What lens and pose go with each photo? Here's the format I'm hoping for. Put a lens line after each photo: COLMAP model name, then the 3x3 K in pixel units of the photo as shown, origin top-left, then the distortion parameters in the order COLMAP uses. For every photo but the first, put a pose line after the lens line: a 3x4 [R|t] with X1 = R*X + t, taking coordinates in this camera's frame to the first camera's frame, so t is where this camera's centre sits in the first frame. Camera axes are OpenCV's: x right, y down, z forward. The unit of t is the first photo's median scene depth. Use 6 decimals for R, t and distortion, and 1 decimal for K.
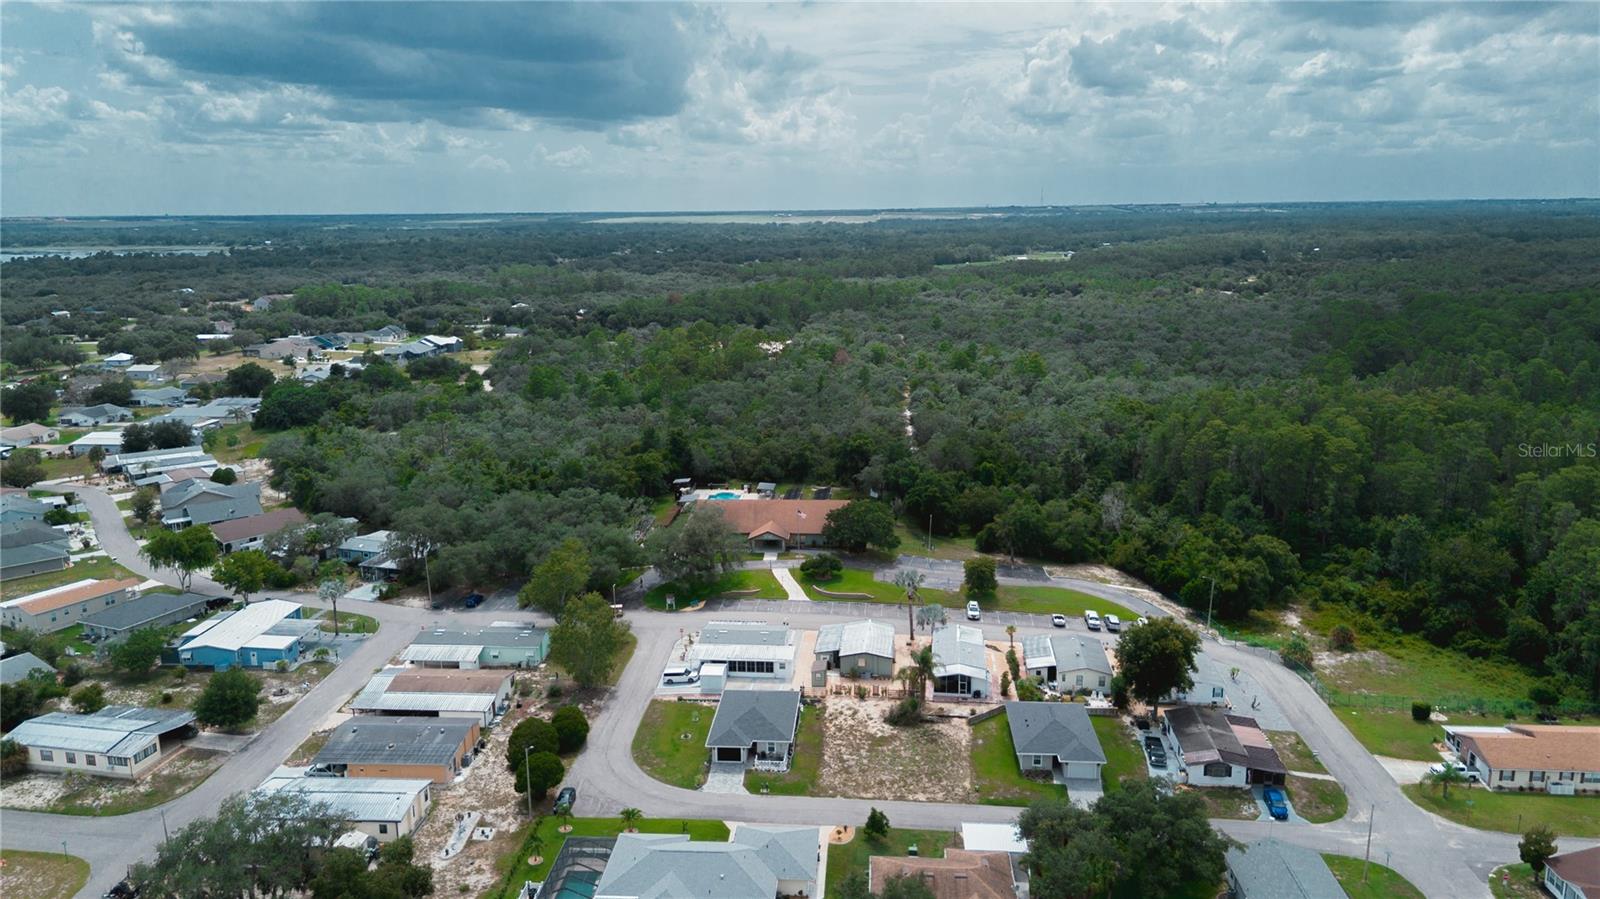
lens RADIAL K [[1146.2, 0, 810.7], [0, 1146.2, 453.6], [0, 0, 1]] dist [0.032198, -0.025624]
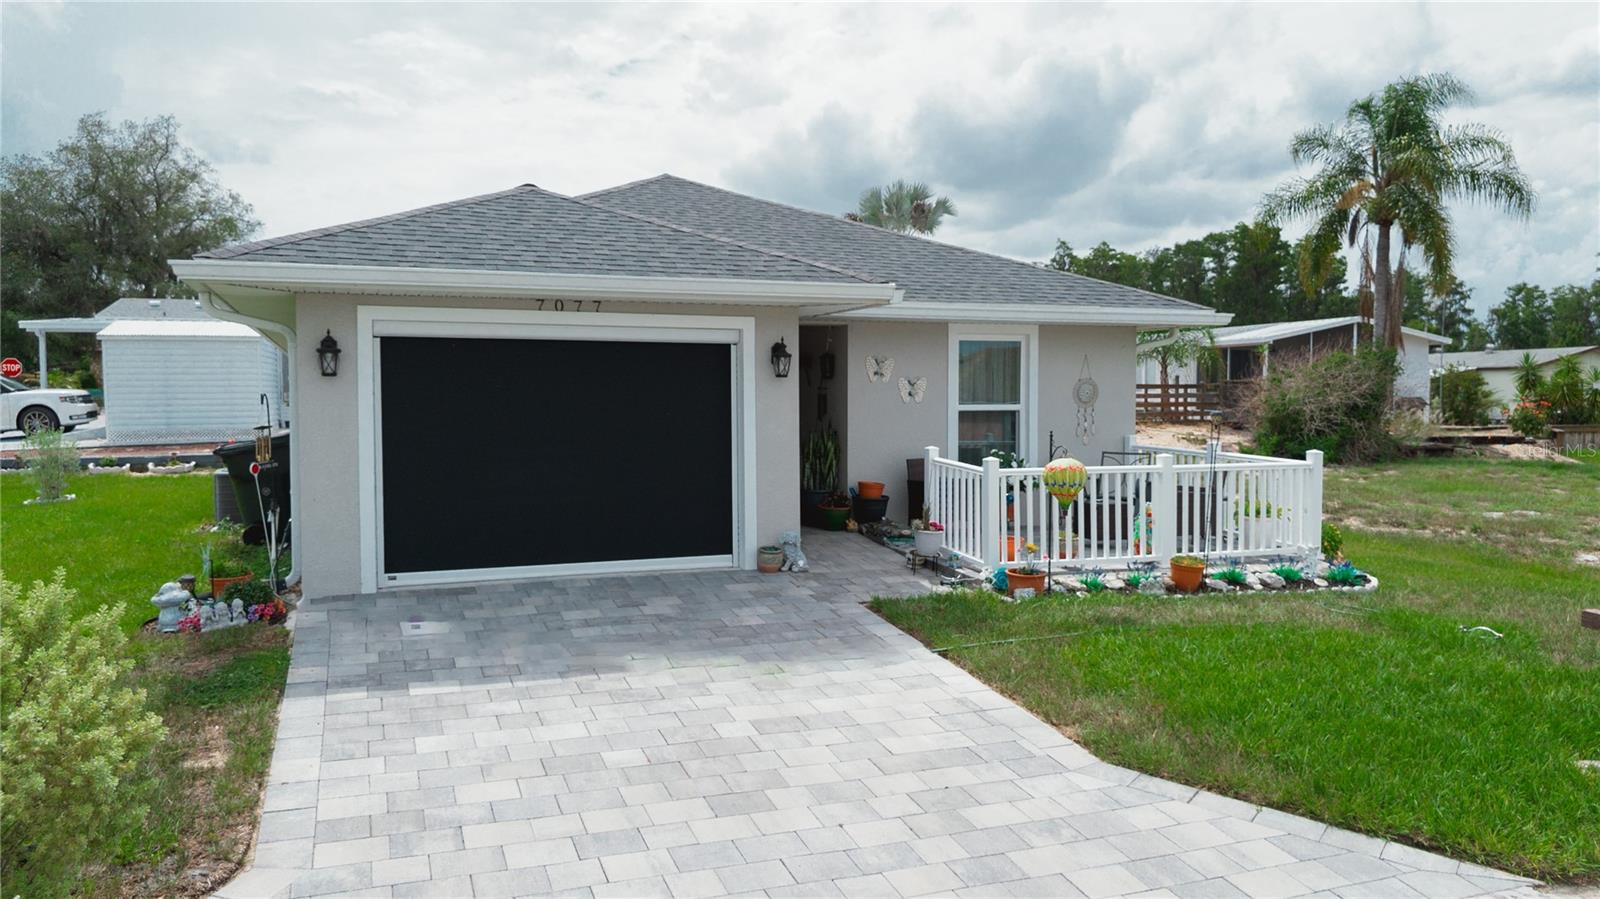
lens RADIAL K [[1146.2, 0, 809.3], [0, 1146.2, 447.9], [0, 0, 1]] dist [0.032198, -0.025624]
pose [[0.901996, -0.017523, 0.431390, -0.081133], [0.092984, 0.983613, -0.154465, 0.252252], [-0.421614, 0.179439, 0.888844, 0.861296]]
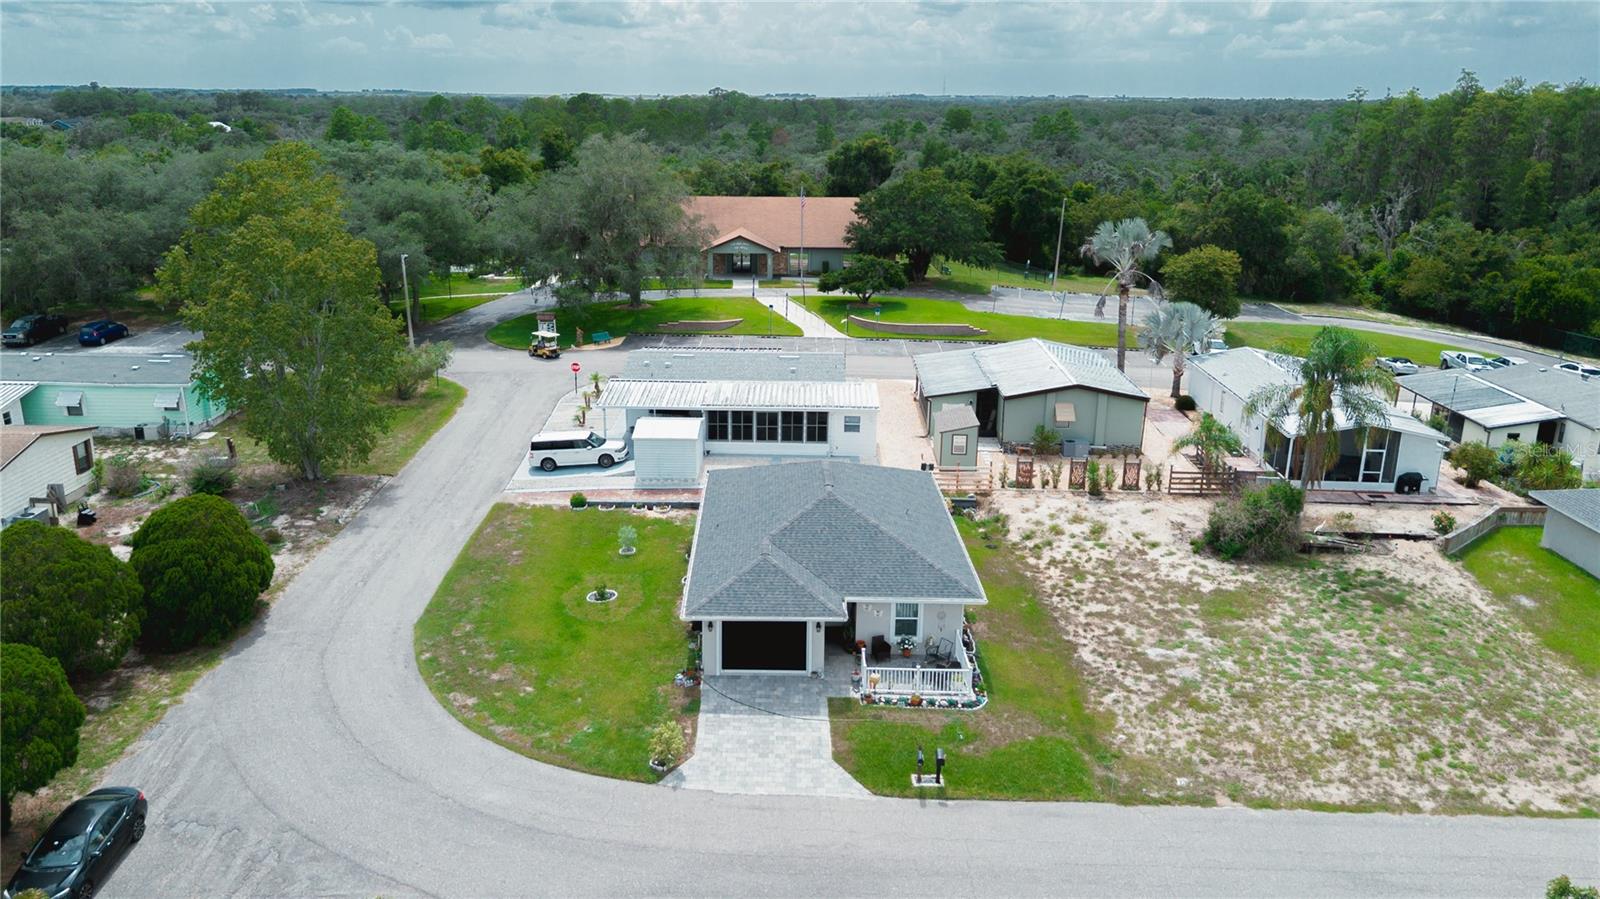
lens RADIAL K [[1146.2, 0, 783.5], [0, 1146.2, 453.1], [0, 0, 1]] dist [0.032198, -0.025624]
pose [[0.996662, 0.001068, 0.081637, -0.082562], [-0.006292, 0.997945, 0.063761, 0.182159], [-0.081401, -0.064062, 0.994620, 0.670679]]
